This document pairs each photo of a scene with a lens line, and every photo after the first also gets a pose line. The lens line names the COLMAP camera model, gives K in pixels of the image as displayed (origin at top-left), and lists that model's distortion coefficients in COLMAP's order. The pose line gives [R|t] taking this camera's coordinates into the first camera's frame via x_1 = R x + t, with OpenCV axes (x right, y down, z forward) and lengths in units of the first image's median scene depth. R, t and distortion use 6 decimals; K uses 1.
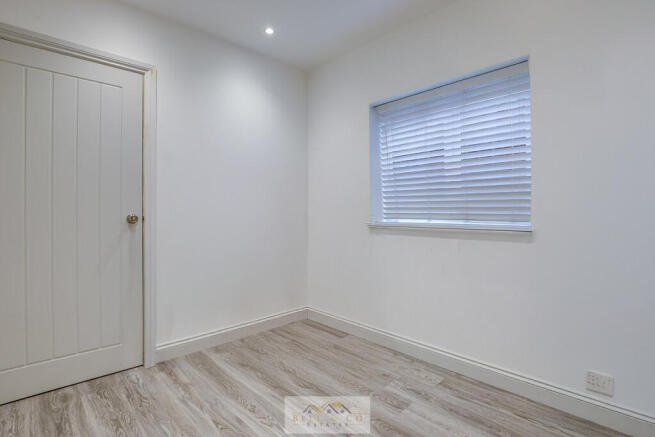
lens RADIAL K [[321.5, 0, 316.0], [0, 321.5, 222.0], [0, 0, 1]] dist [-0.003366, -0.000142]
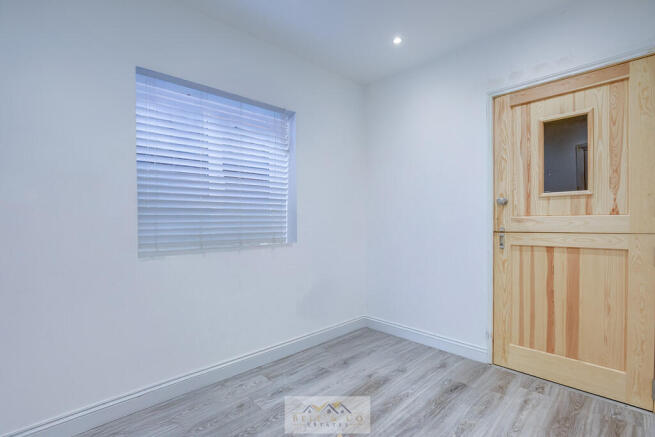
lens RADIAL K [[321.5, 0, 316.0], [0, 321.5, 222.0], [0, 0, 1]] dist [-0.003366, -0.000142]
pose [[0.001192, 0.005300, 0.999985, -0.726742], [0.043130, 0.999055, -0.005347, -0.025012], [-0.999069, 0.043136, 0.000963, 0.813560]]
